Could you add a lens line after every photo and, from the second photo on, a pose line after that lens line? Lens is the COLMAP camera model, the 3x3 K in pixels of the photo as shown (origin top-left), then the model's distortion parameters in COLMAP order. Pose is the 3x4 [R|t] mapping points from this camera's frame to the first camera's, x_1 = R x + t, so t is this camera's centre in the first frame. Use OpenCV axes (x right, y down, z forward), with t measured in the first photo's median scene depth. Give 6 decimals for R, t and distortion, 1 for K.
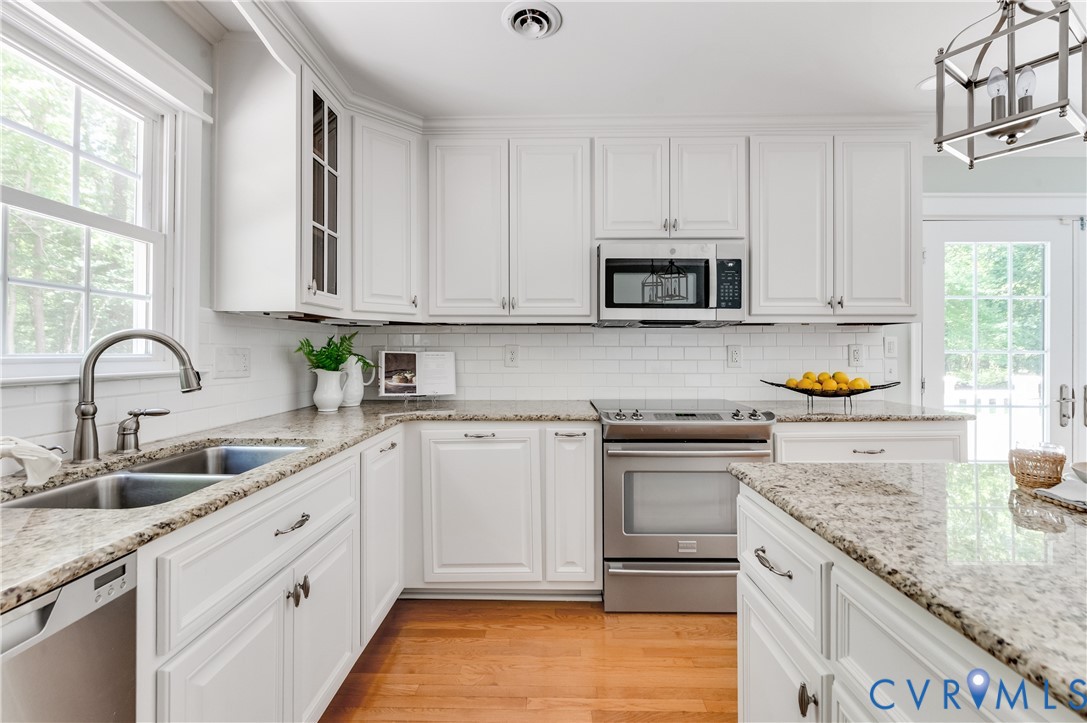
lens RADIAL K [[480.1, 0, 540.8], [0, 480.1, 348.0], [0, 0, 1]] dist [0.000903, 0.000061]
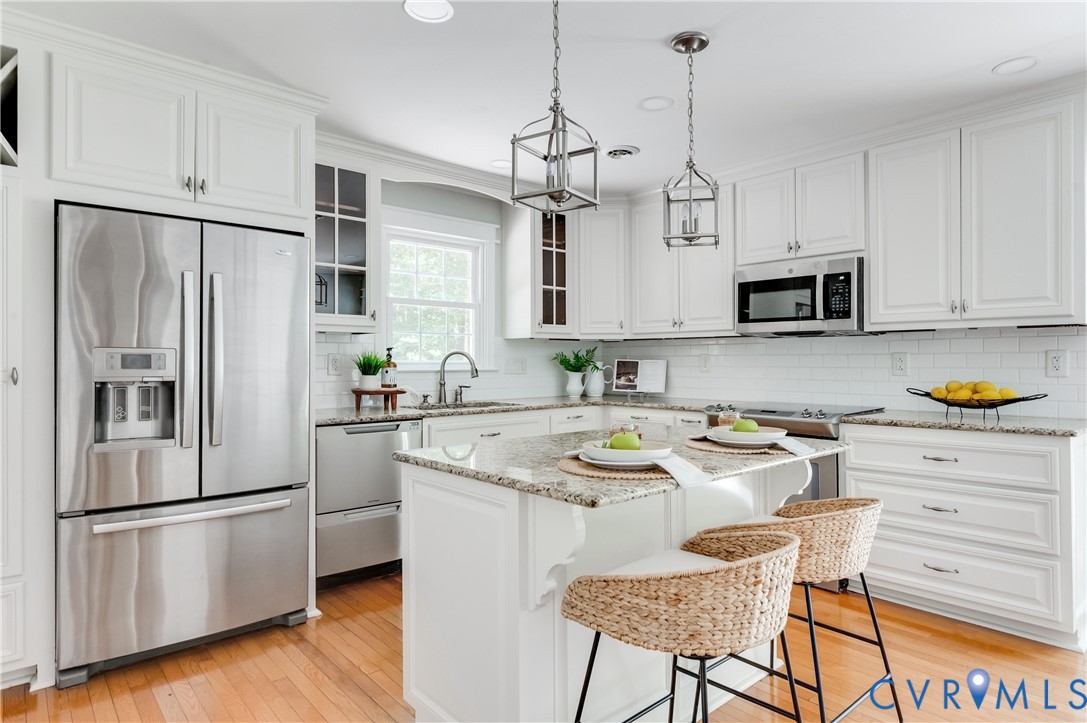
lens RADIAL K [[620.7, 0, 555.4], [0, 620.7, 357.7], [0, 0, 1]] dist [0.001598, 0.000480]
pose [[0.678685, -0.004482, -0.734415, 0.977780], [0.006641, 0.999978, 0.000034, 0.000081], [0.734399, -0.004900, 0.678700, -0.408484]]
